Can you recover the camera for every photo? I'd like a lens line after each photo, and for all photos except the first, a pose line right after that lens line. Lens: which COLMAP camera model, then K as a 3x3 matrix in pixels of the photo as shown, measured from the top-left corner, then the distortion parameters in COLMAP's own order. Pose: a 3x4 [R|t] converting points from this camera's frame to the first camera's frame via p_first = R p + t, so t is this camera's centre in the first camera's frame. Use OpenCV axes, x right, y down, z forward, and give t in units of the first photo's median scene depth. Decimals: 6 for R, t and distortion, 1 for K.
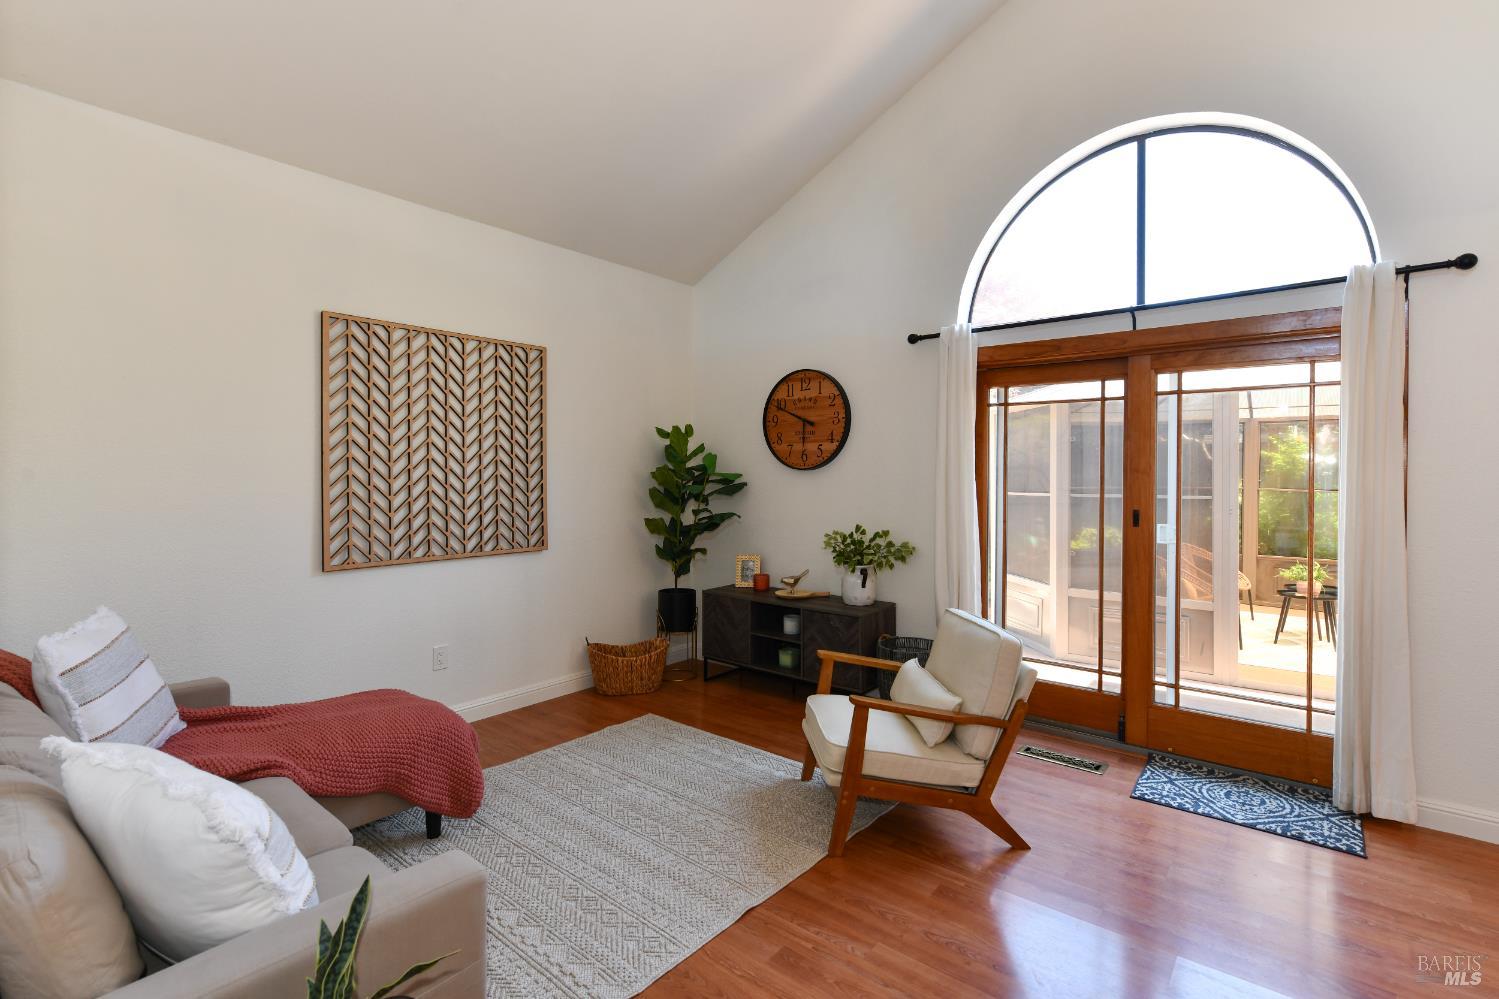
lens RADIAL K [[701.0, 0, 746.9], [0, 701.0, 475.7], [0, 0, 1]] dist [0.000066, -0.000474]
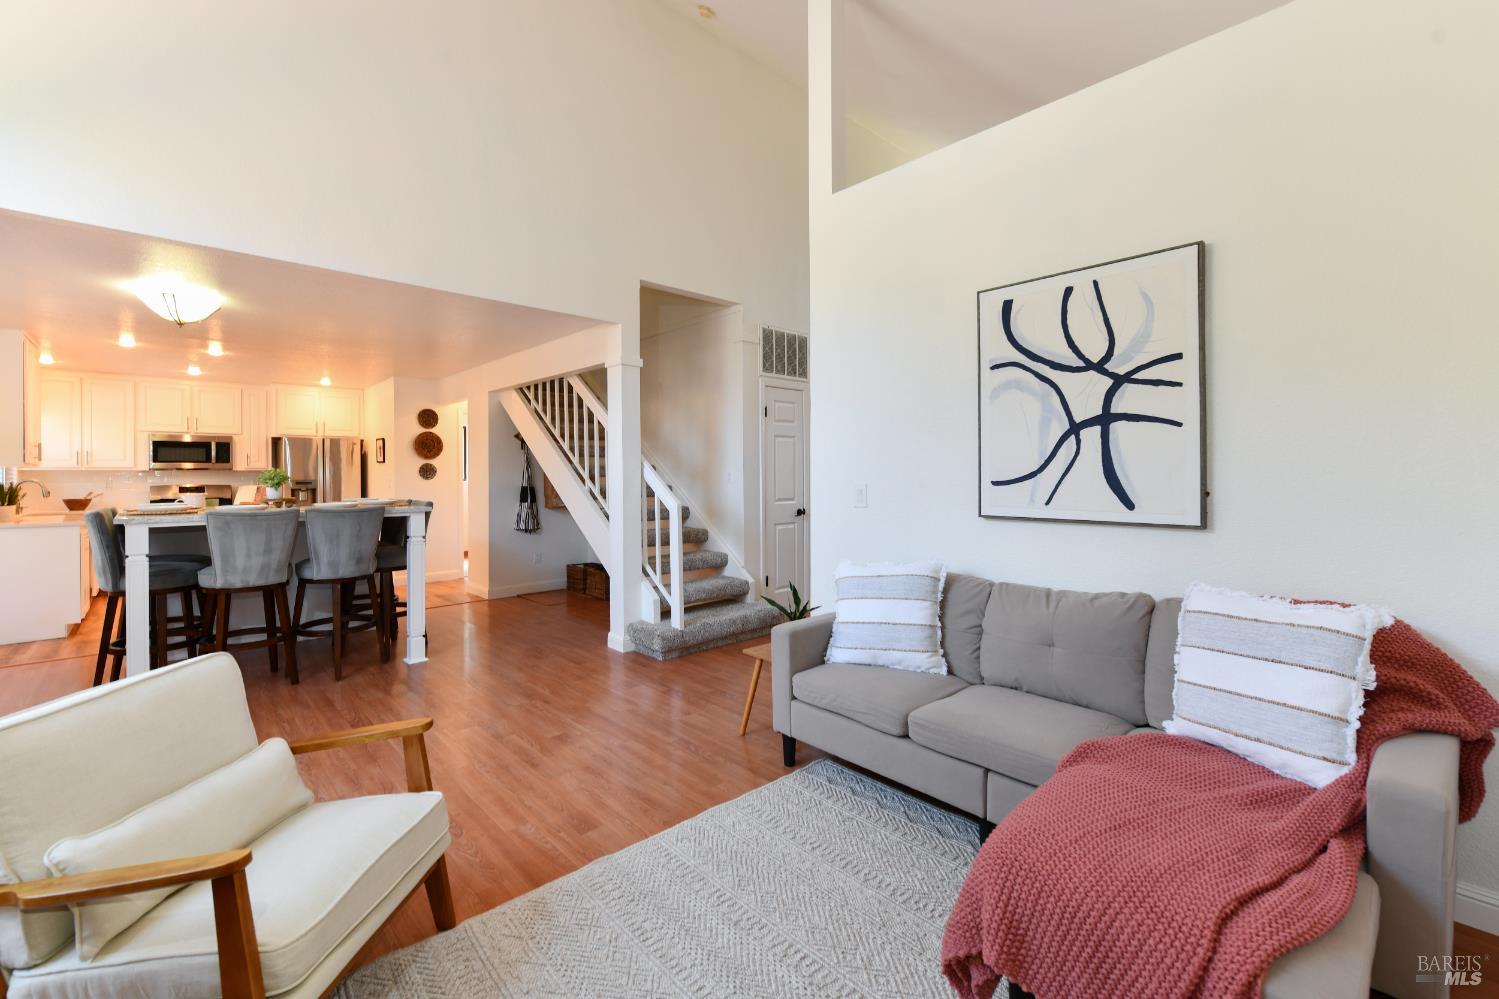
lens RADIAL K [[632.9, 0, 724.4], [0, 632.9, 476.4], [0, 0, 1]] dist [0.000479, -0.000084]
pose [[-0.987403, 0.002923, 0.158196, -0.221246], [0.003895, 0.999975, 0.005835, 0.024972], [-0.158175, 0.006378, -0.987391, 1.226426]]
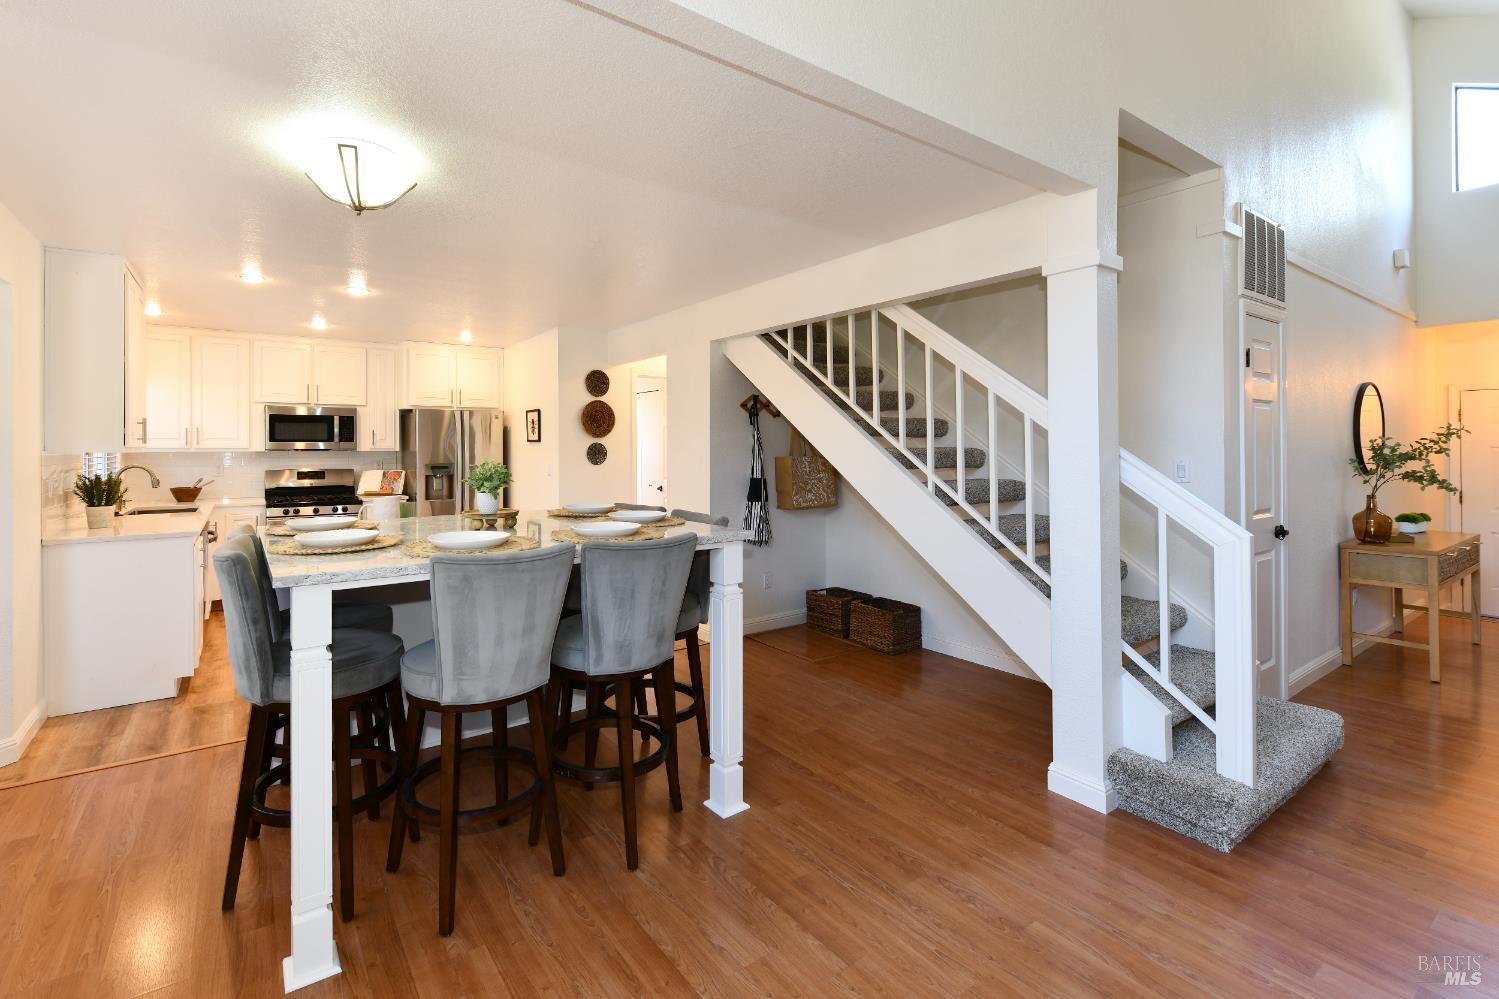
lens RADIAL K [[665.1, 0, 679.3], [0, 665.1, 447.4], [0, 0, 1]] dist [-0.000630, 0.000046]
pose [[-0.952758, 0.000890, 0.303729, 0.425669], [0.001816, 0.999995, 0.002766, -0.004681], [-0.303725, 0.003187, -0.952754, 0.790336]]
